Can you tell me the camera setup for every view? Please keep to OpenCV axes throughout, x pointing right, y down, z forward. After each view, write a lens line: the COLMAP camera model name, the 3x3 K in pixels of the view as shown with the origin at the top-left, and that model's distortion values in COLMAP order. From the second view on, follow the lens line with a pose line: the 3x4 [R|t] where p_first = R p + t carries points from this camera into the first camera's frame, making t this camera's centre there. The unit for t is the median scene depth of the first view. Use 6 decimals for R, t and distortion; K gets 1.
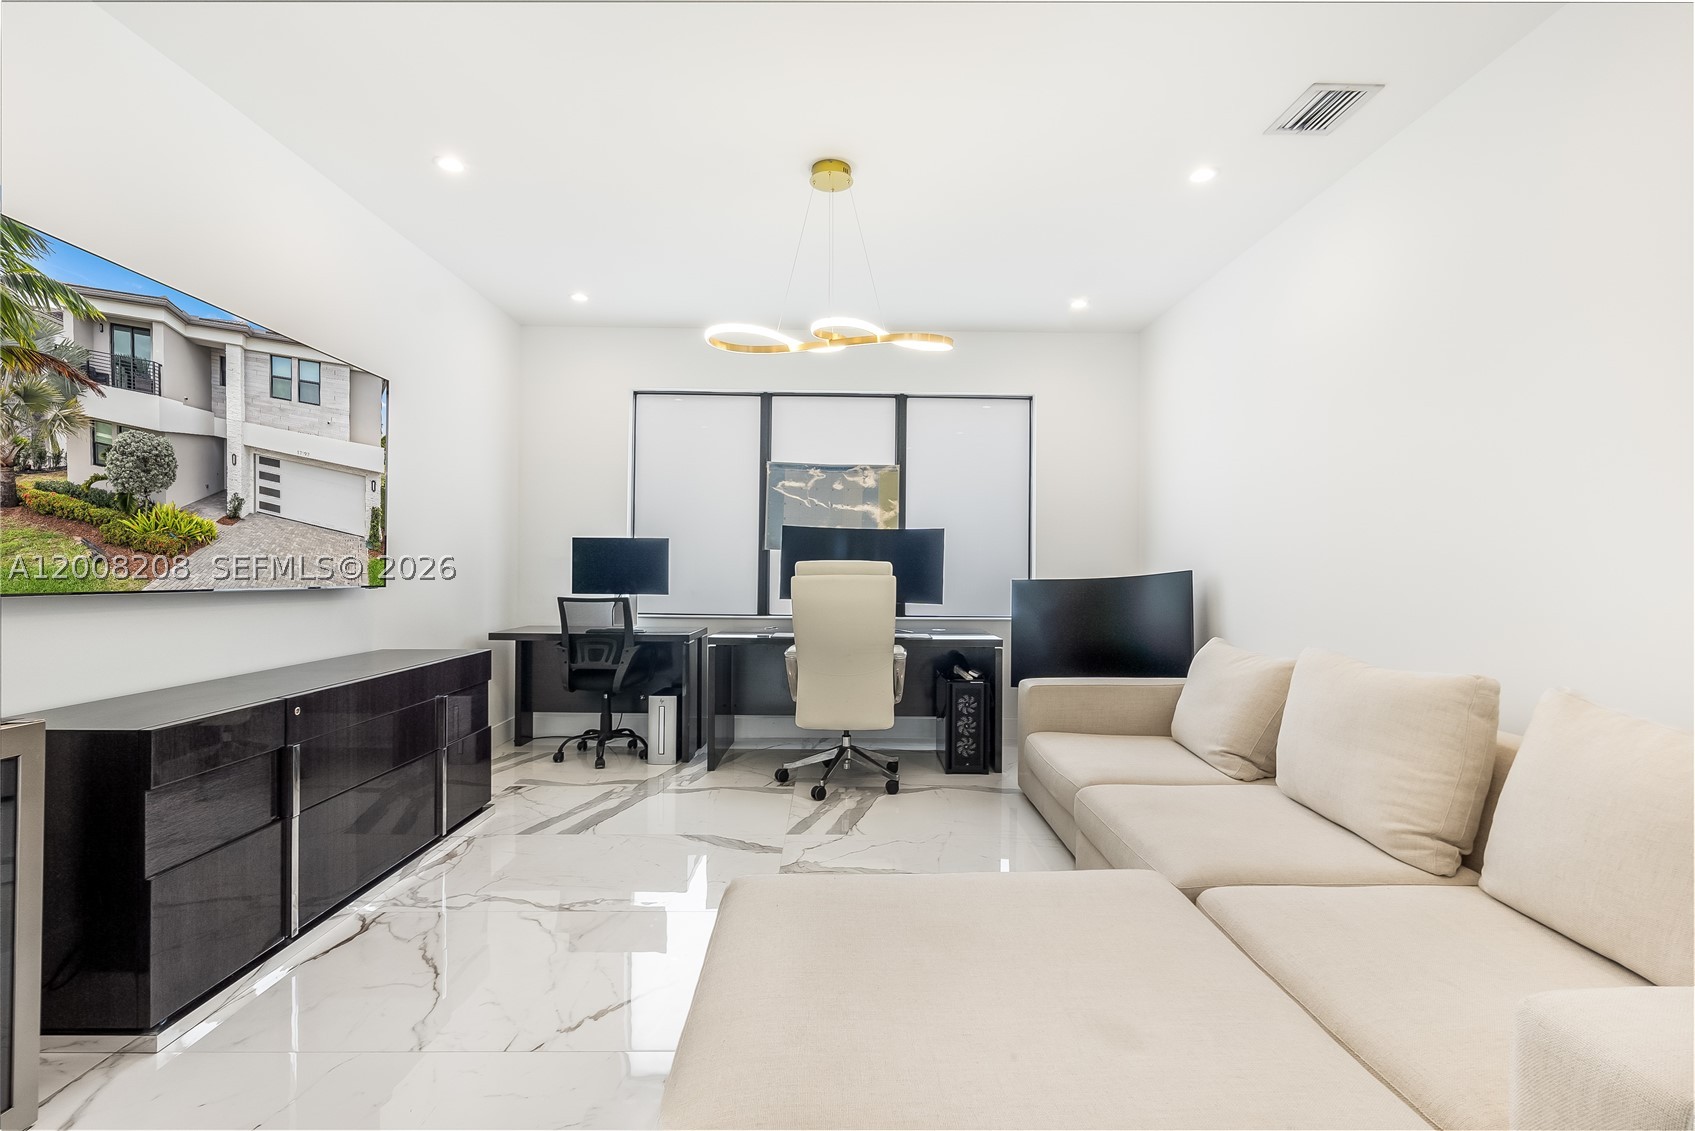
lens RADIAL K [[775.5, 0, 850.0], [0, 775.5, 564.6], [0, 0, 1]] dist [-0.005140, -0.000992]
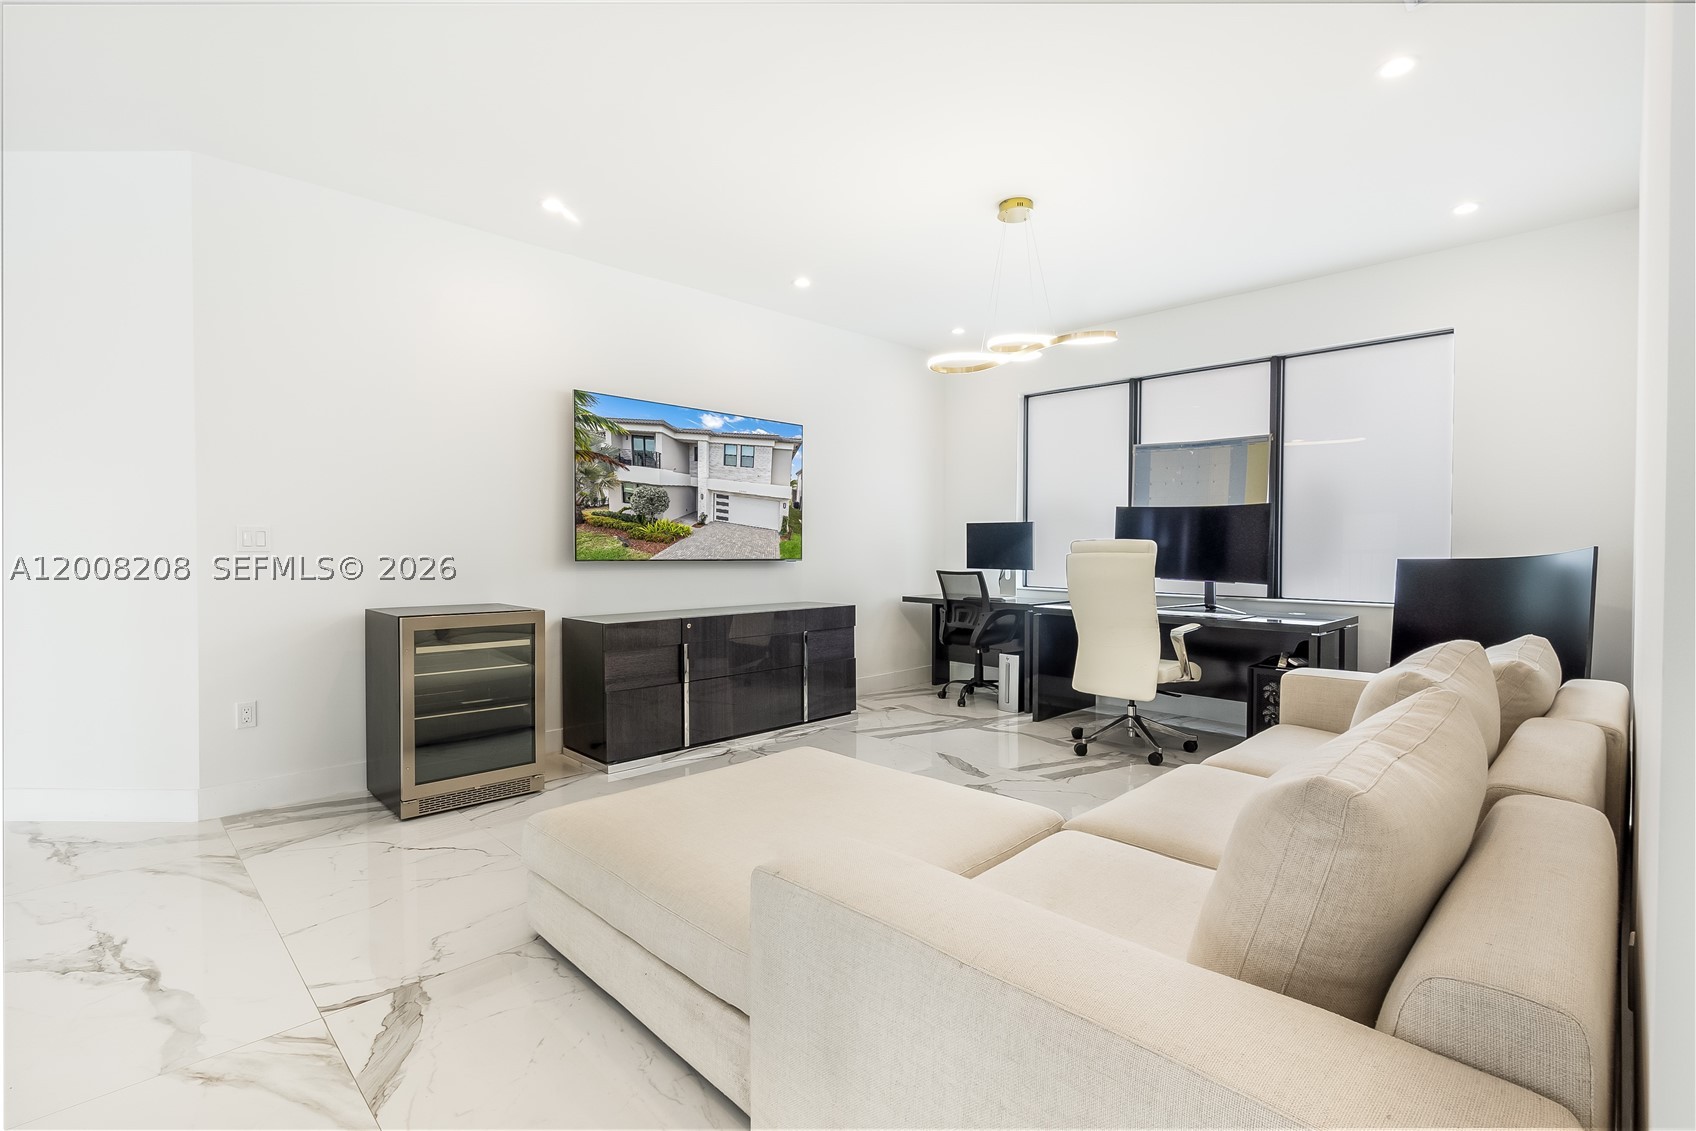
lens RADIAL K [[788.9, 0, 827.4], [0, 788.9, 553.2], [0, 0, 1]] dist [0.002649, 0.000465]
pose [[0.671113, -0.001939, -0.741352, 0.515495], [0.012005, 0.999894, 0.008252, -0.000633], [0.741258, -0.014438, 0.671065, -0.026000]]
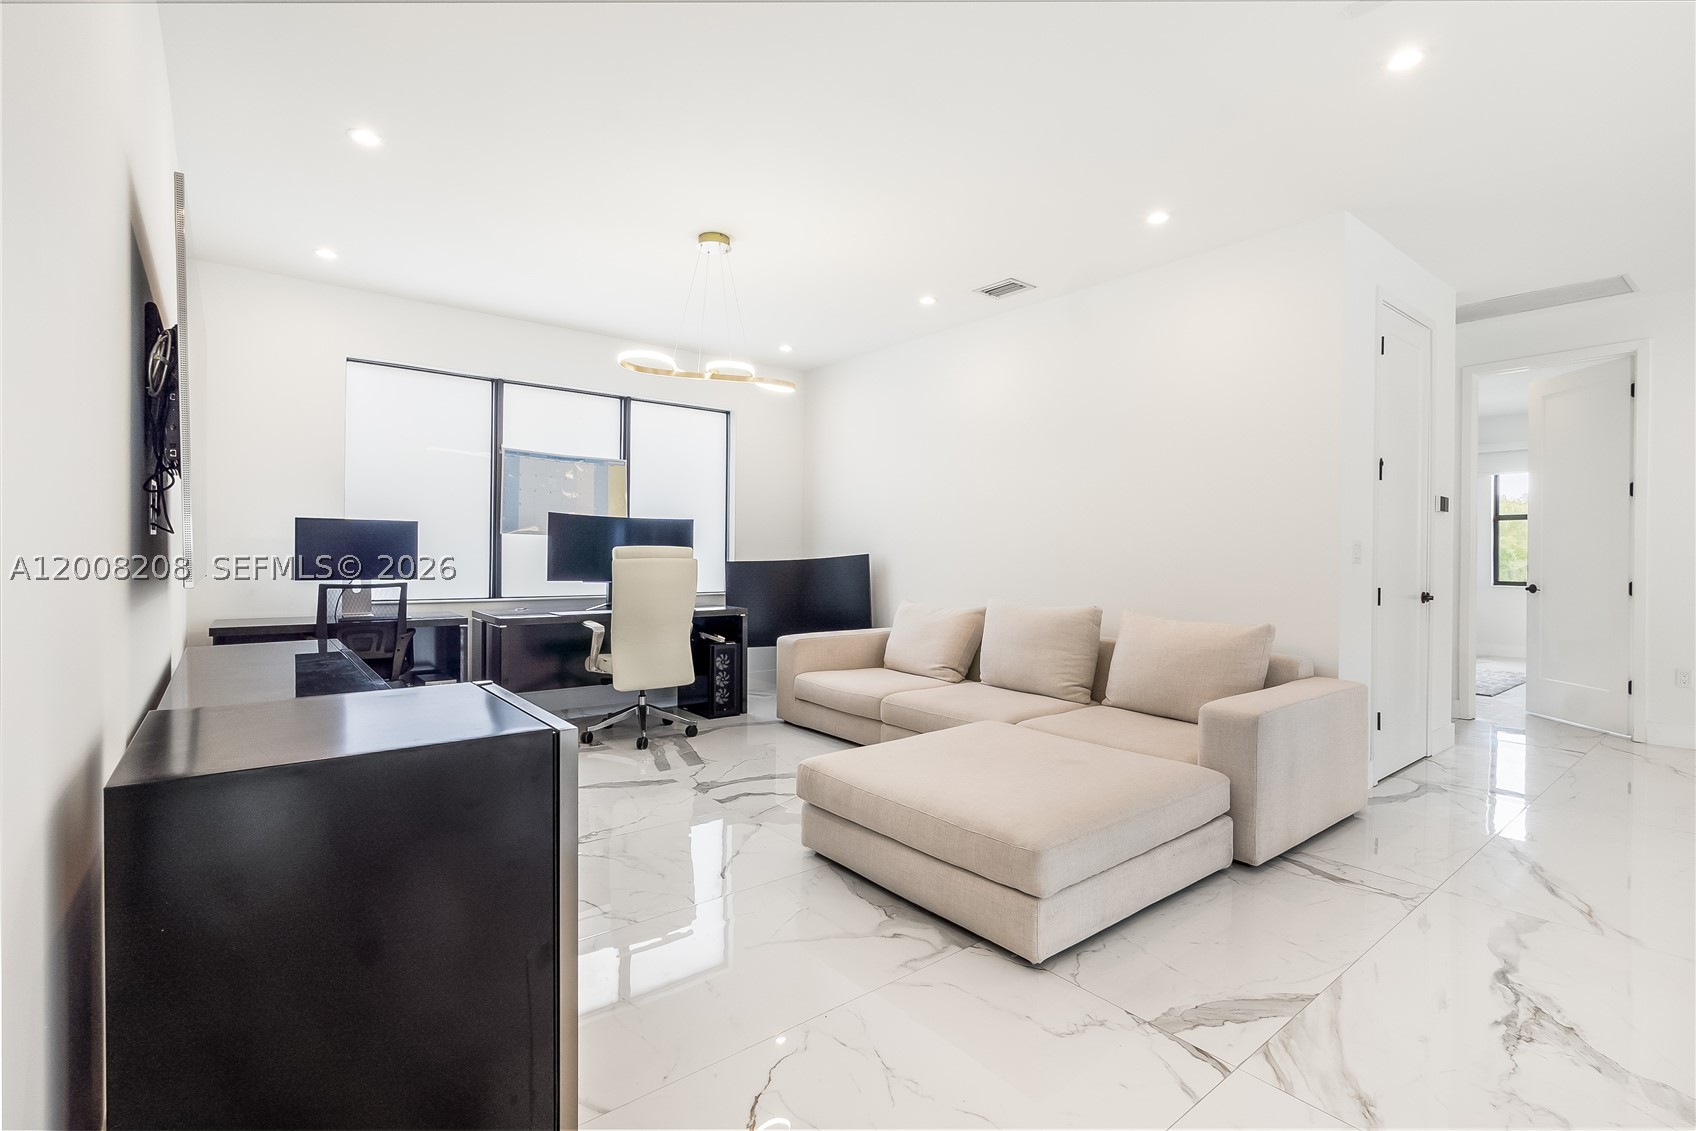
lens RADIAL K [[776.0, 0, 850.5], [0, 776.0, 564.6], [0, 0, 1]] dist [-0.005140, -0.000992]
pose [[0.791389, -0.010308, 0.611225, -0.470044], [-0.004511, 0.999732, 0.022700, -0.005305], [-0.611296, -0.020722, 0.791131, -0.114205]]
